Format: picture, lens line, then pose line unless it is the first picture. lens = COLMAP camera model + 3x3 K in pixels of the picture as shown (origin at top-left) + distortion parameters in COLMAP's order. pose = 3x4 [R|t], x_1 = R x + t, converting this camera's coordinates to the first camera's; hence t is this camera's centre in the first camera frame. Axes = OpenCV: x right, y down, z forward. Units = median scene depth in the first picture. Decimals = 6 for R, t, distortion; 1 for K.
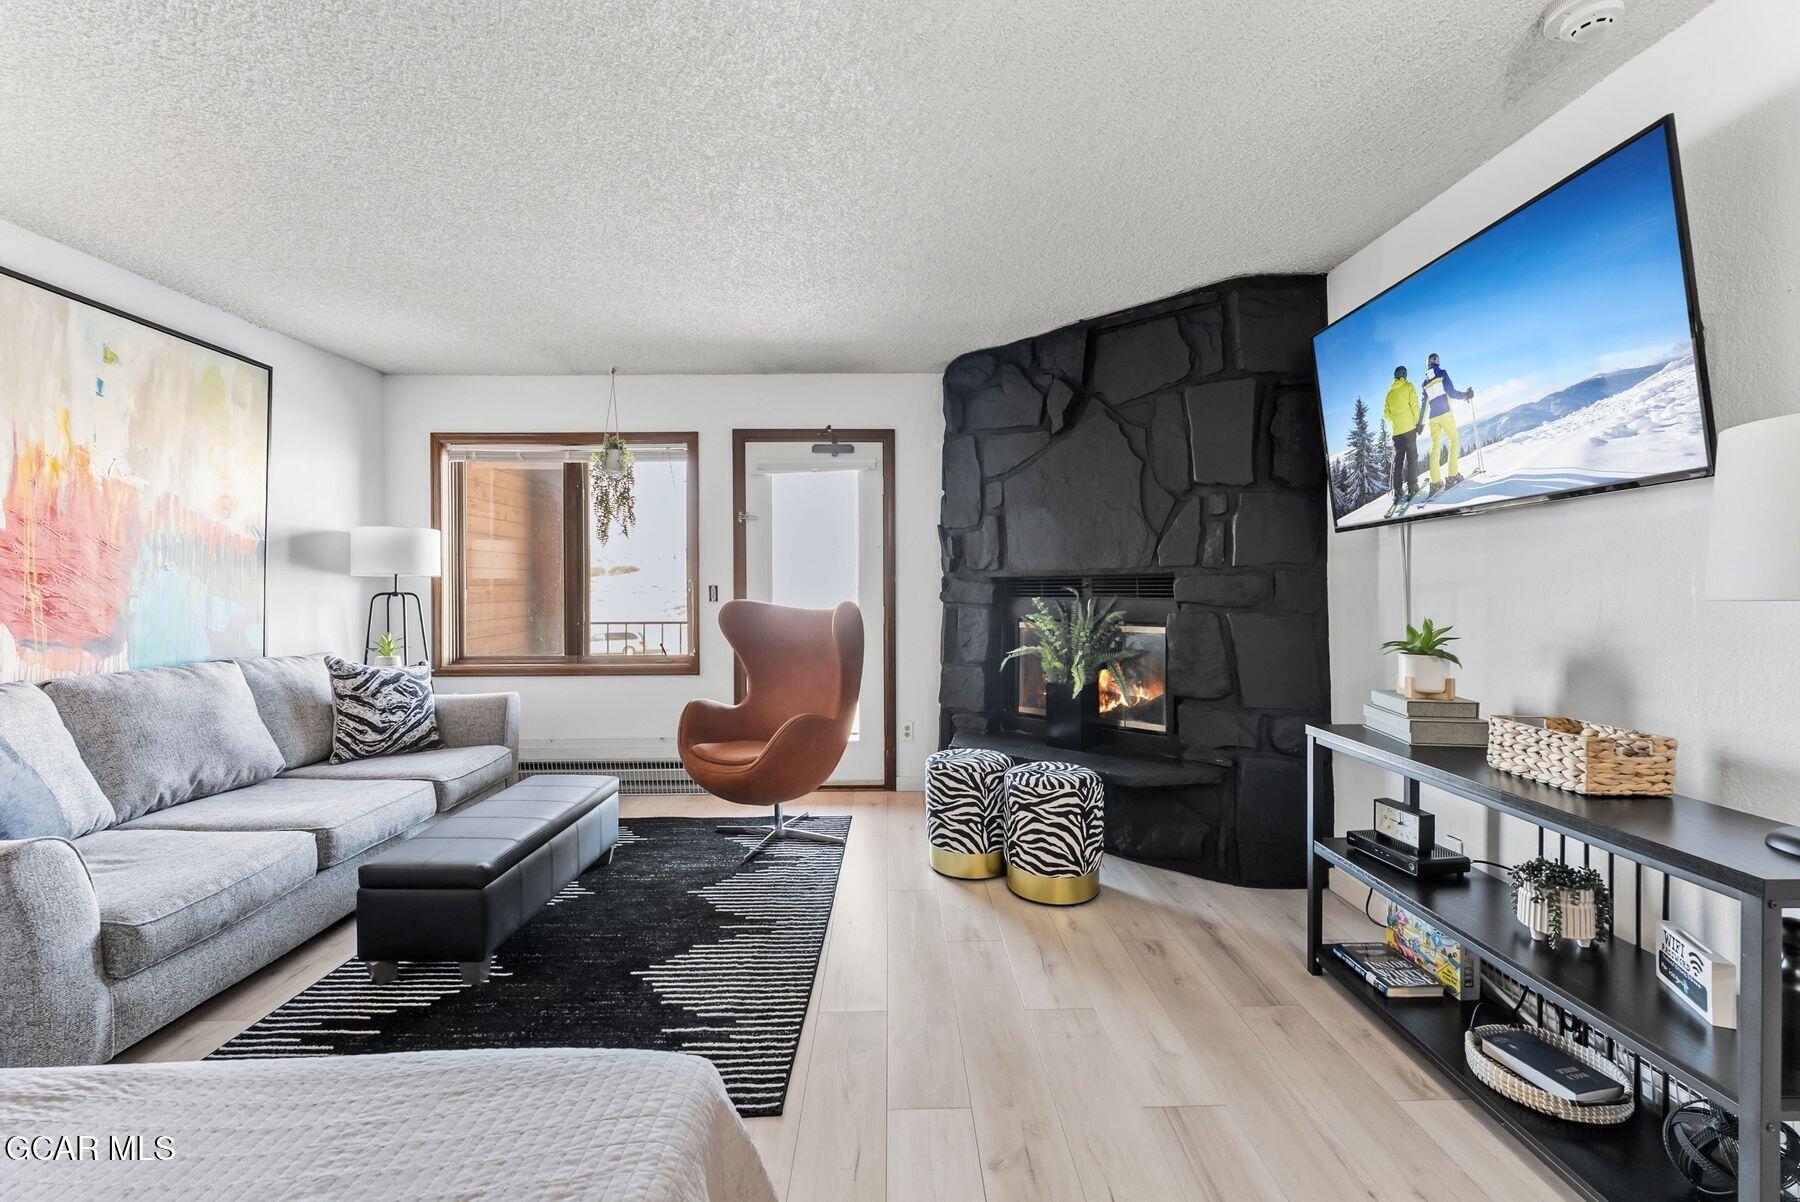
lens RADIAL K [[748.8, 0, 897.5], [0, 748.8, 588.0], [0, 0, 1]] dist [0.002402, -0.001162]
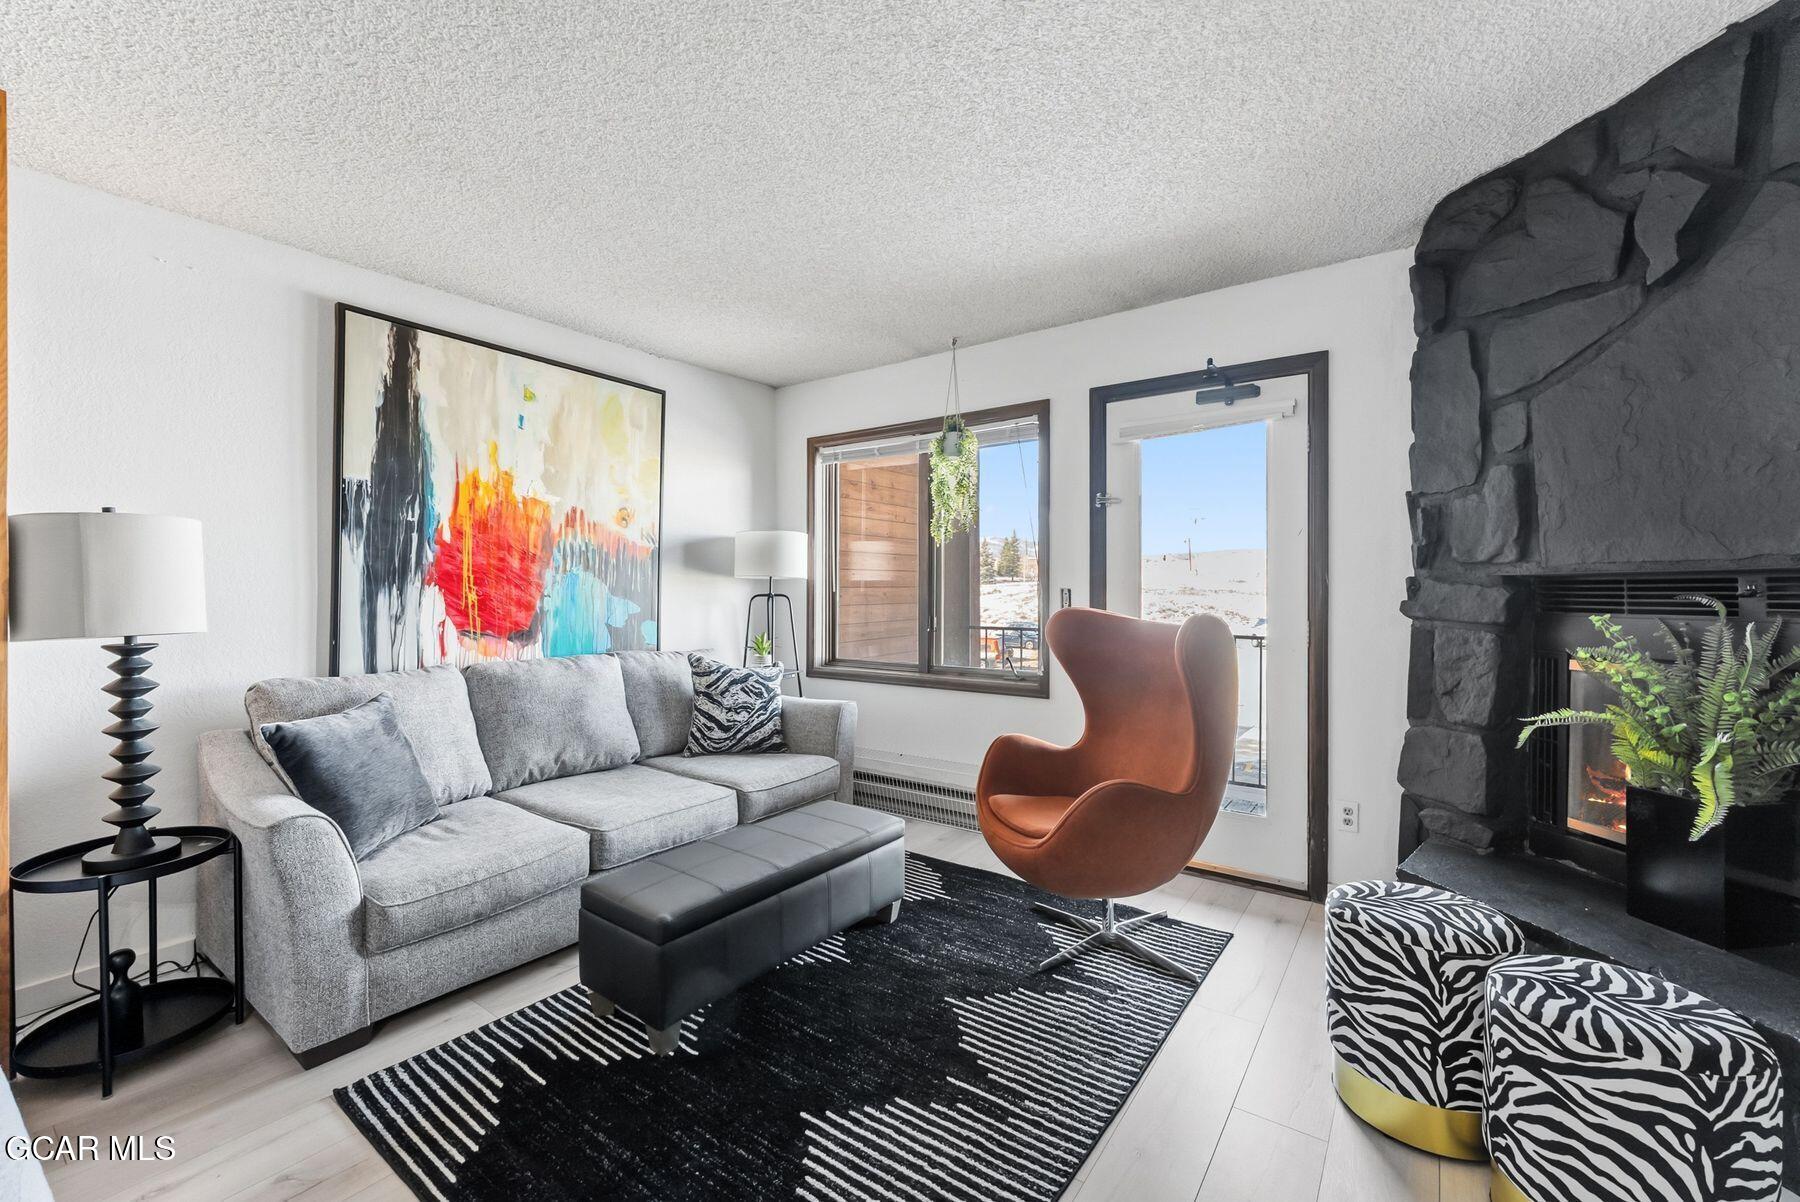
lens RADIAL K [[748.8, 0, 897.2], [0, 748.8, 588.7], [0, 0, 1]] dist [0.002402, -0.001162]
pose [[0.800910, 0.004123, -0.598771, 0.121533], [-0.005527, 0.999985, -0.000507, -0.002570], [0.598760, 0.003716, 0.800920, 0.349472]]
